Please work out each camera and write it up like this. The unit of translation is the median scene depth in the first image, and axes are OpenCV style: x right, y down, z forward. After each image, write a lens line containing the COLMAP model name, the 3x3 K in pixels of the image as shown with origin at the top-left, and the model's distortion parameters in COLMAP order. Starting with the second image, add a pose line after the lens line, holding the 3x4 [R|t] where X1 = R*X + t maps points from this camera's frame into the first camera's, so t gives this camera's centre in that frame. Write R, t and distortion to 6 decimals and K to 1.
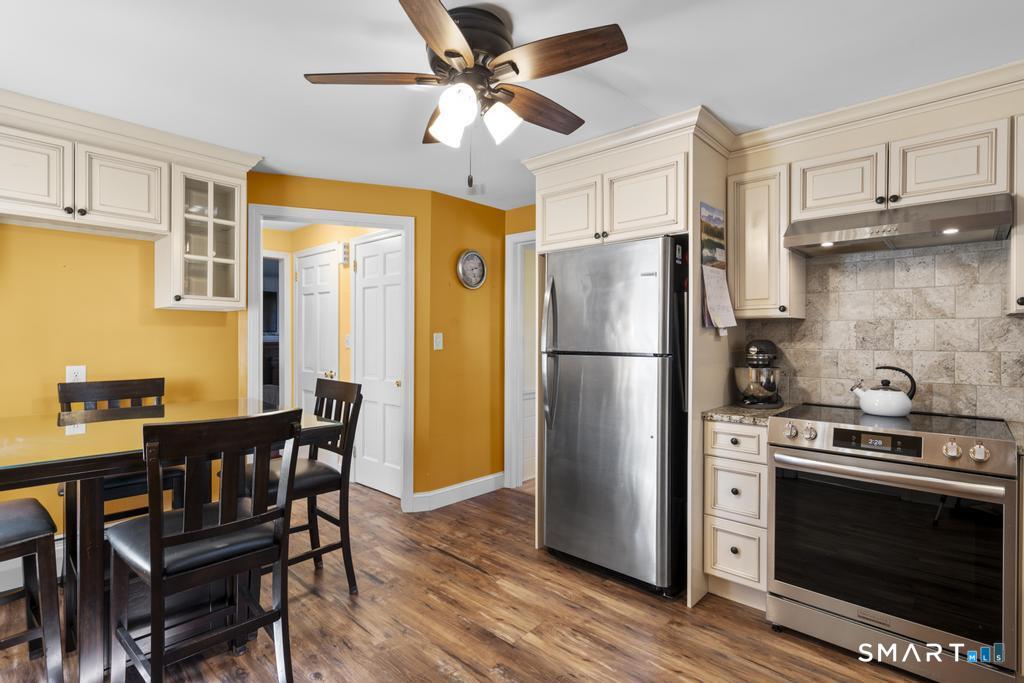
lens RADIAL K [[494.3, 0, 513.0], [0, 494.3, 339.6], [0, 0, 1]] dist [0.002782, -0.000104]
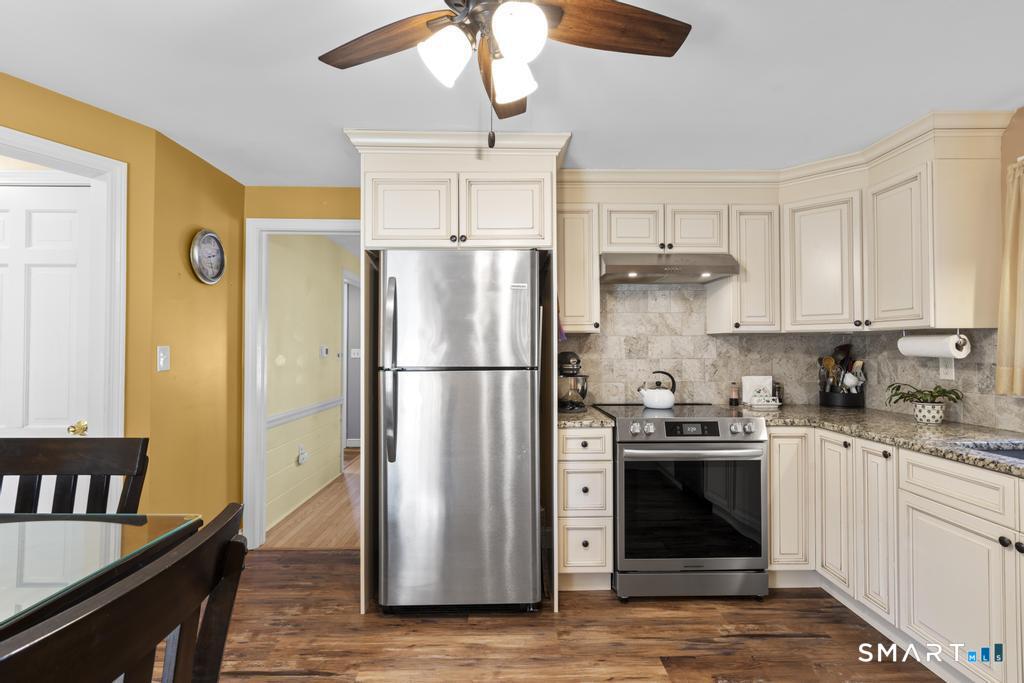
lens RADIAL K [[472.4, 0, 513.9], [0, 472.4, 341.1], [0, 0, 1]] dist [-0.003010, 0.001410]
pose [[0.724224, 0.007170, 0.689527, -0.380227], [0.008786, 0.999769, -0.019624, -0.004432], [-0.689509, 0.020270, 0.723994, 0.331827]]
